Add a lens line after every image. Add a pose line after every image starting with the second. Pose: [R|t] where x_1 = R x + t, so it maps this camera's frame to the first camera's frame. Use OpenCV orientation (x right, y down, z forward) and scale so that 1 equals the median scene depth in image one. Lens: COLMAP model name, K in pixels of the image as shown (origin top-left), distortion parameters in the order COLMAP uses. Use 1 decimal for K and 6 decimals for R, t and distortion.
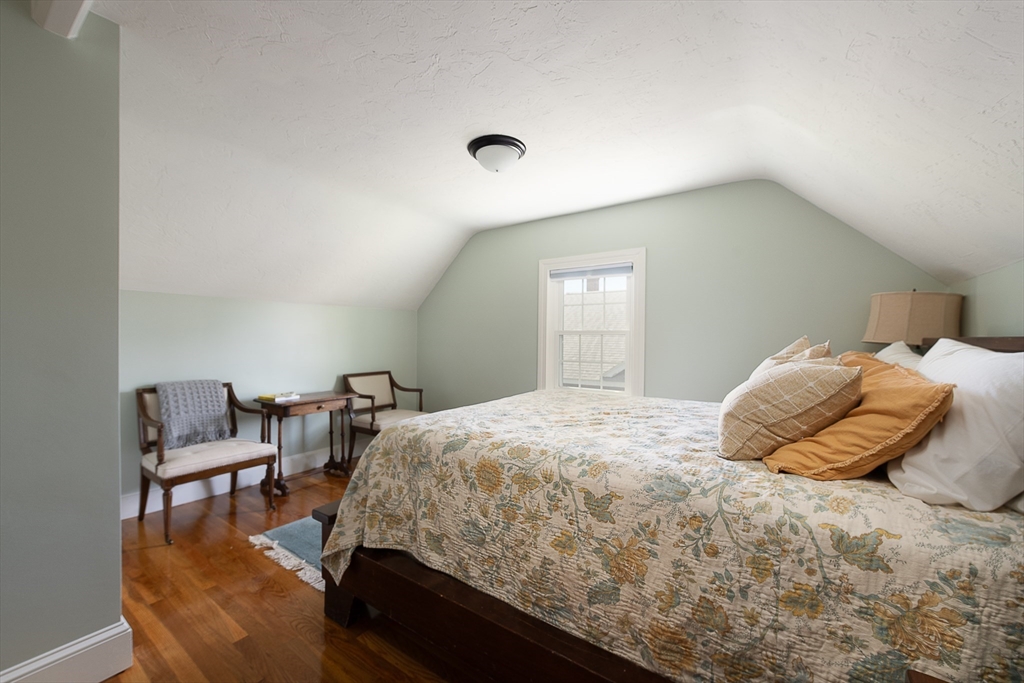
lens RADIAL K [[400.2, 0, 511.9], [0, 400.2, 342.9], [0, 0, 1]] dist [0.007669, -0.000949]
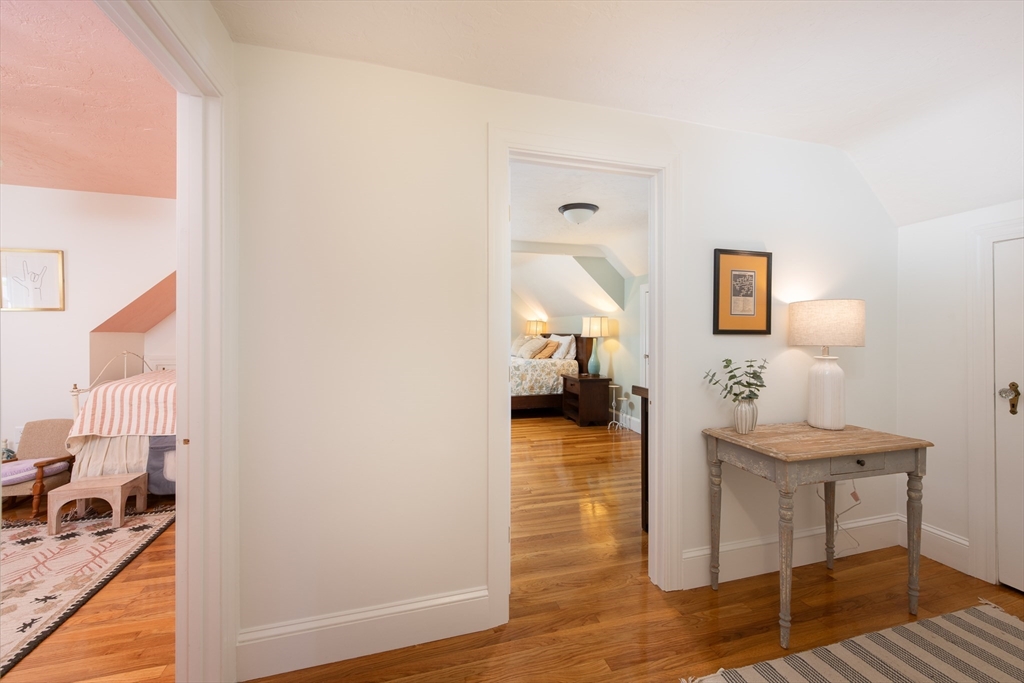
lens RADIAL K [[400.2, 0, 513.3], [0, 400.2, 331.1], [0, 0, 1]] dist [0.007669, -0.000949]
pose [[0.630117, 0.000574, 0.776500, -3.451046], [0.014185, 0.999824, -0.012250, 0.006957], [-0.776370, 0.018734, 0.629998, -1.972767]]
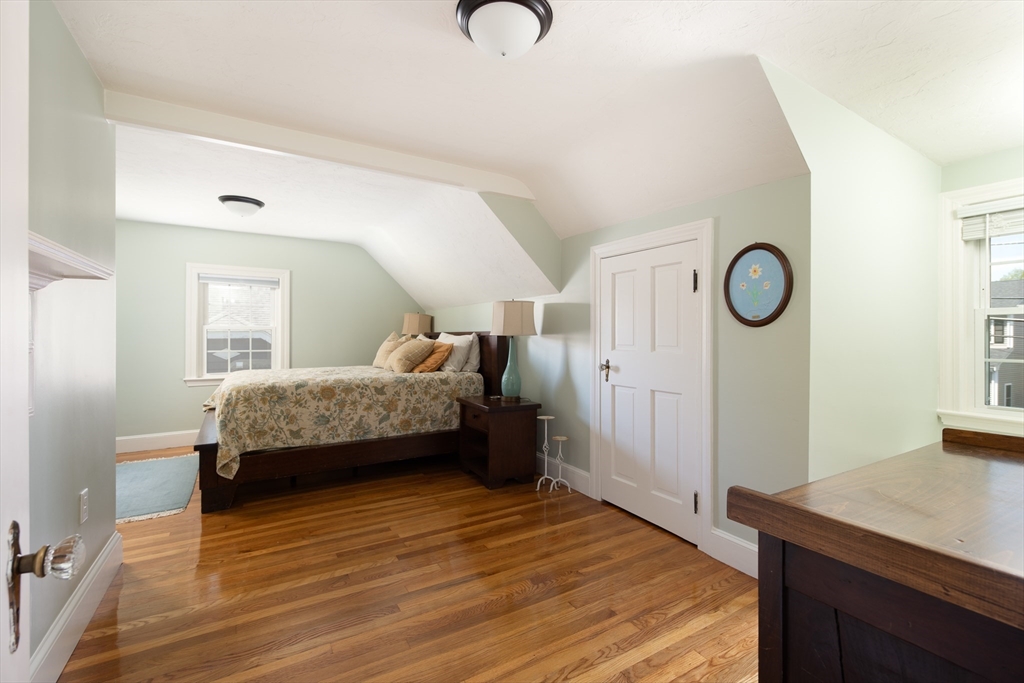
lens RADIAL K [[454.3, 0, 519.7], [0, 454.3, 334.0], [0, 0, 1]] dist [0.000875, -0.000003]
pose [[0.403067, -0.000443, 0.915170, -2.216628], [0.017180, 0.999827, -0.007082, 0.041852], [-0.915009, 0.018577, 0.403005, -1.154459]]
